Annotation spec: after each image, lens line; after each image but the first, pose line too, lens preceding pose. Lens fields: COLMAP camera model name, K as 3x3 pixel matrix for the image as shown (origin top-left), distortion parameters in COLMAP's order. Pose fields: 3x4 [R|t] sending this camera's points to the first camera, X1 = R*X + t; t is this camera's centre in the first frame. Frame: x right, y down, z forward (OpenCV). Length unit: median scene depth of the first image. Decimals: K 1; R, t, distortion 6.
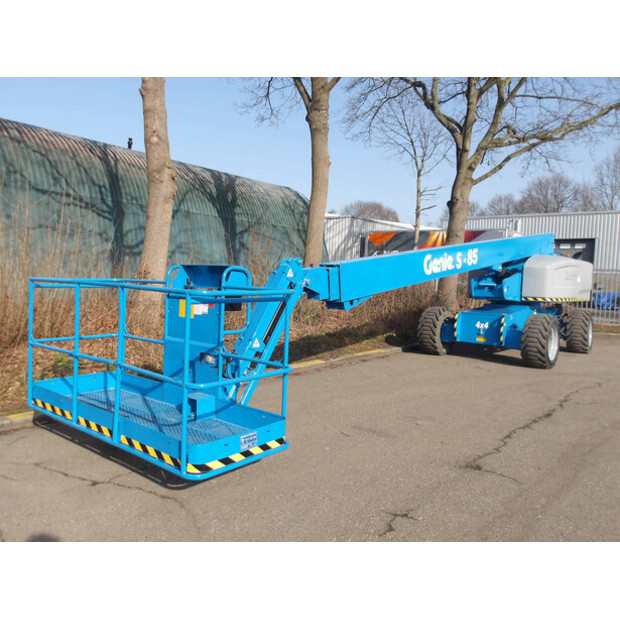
lens RADIAL K [[512.1, 0, 310.0], [0, 512.1, 310.0], [0, 0, 1]] dist [0.003546, -0.000890]
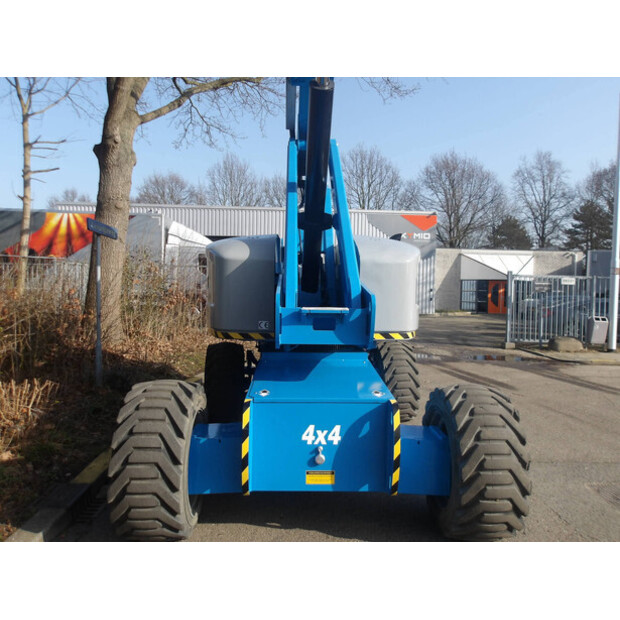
lens RADIAL K [[512.1, 0, 310.0], [0, 512.1, 310.0], [0, 0, 1]] dist [0.003546, -0.000890]
pose [[0.747376, -0.049664, 0.662543, 0.110810], [0.052196, 0.998509, 0.015968, -0.052238], [-0.662348, 0.022648, 0.748854, 0.712612]]
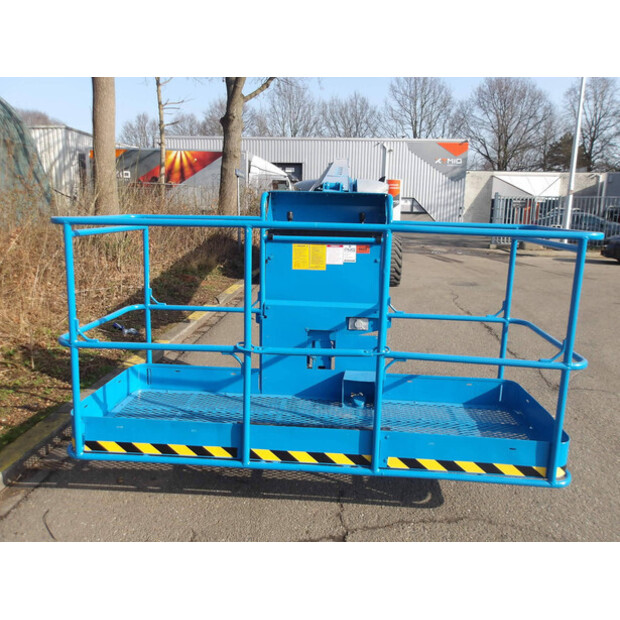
lens RADIAL K [[512.1, 0, 310.0], [0, 512.1, 310.0], [0, 0, 1]] dist [0.003546, -0.000890]
pose [[0.815663, -0.133864, 0.562827, -0.274889], [0.049413, 0.985427, 0.162765, -0.019165], [-0.576413, -0.104950, 0.810391, 0.187759]]
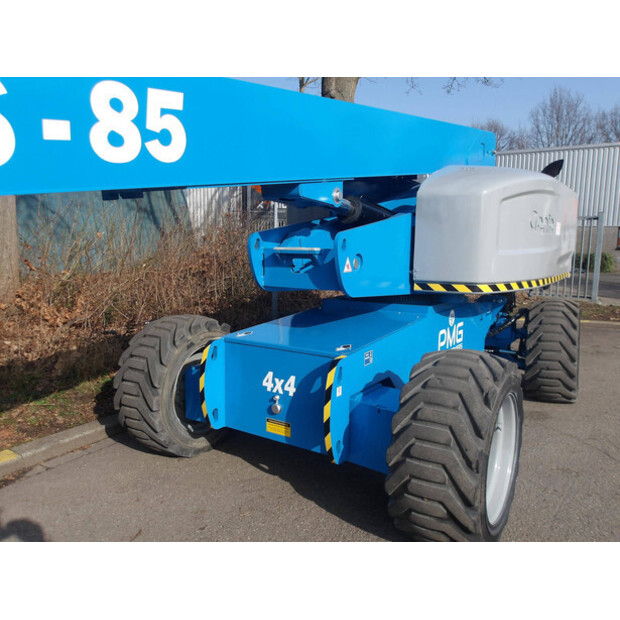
lens RADIAL K [[512.1, 0, 310.0], [0, 512.1, 310.0], [0, 0, 1]] dist [0.003546, -0.000890]
pose [[0.993536, -0.038153, 0.106914, 0.303393], [0.030082, 0.996646, 0.076109, -0.034947], [-0.109459, -0.072401, 0.991351, 0.654697]]
